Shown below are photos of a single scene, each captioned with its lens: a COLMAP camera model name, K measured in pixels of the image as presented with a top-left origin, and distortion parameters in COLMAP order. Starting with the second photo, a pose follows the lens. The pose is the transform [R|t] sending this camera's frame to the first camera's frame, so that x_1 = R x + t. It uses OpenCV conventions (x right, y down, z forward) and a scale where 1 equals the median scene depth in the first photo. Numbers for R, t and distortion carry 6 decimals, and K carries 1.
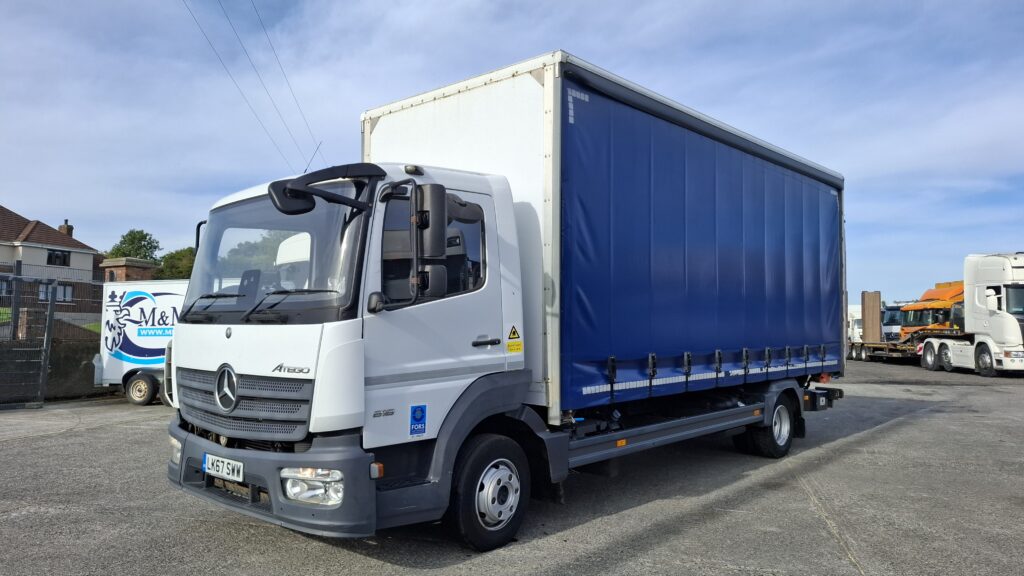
lens RADIAL K [[708.2, 0, 505.5], [0, 708.2, 288.2], [0, 0, 1]] dist [0.082378, -0.087358]
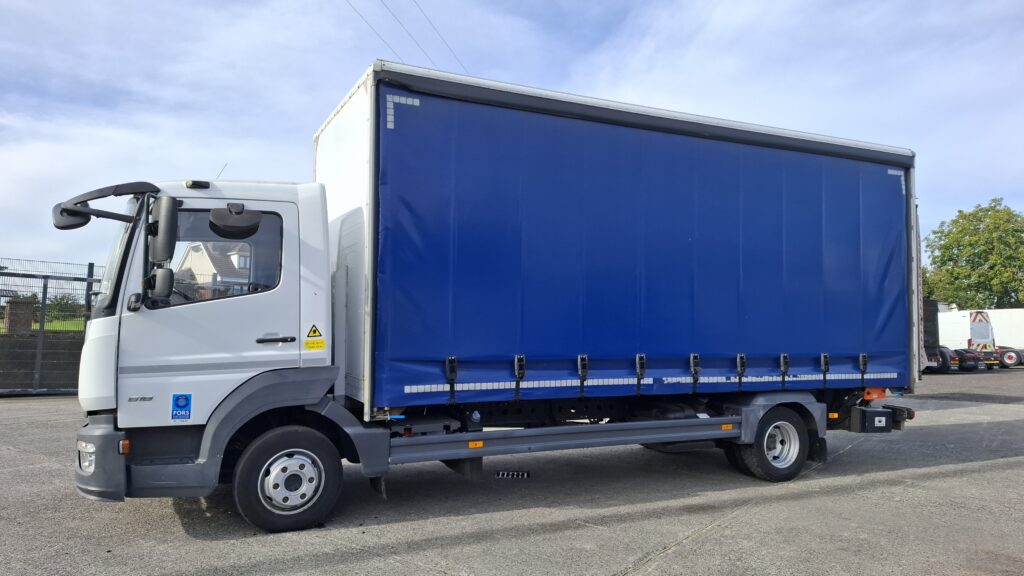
lens RADIAL K [[708.2, 0, 509.2], [0, 708.2, 290.0], [0, 0, 1]] dist [0.082378, -0.087358]
pose [[0.931757, -0.011256, -0.362908, 0.551877], [0.009027, 0.999929, -0.007837, 0.010163], [0.362970, 0.004026, 0.931792, 0.090894]]
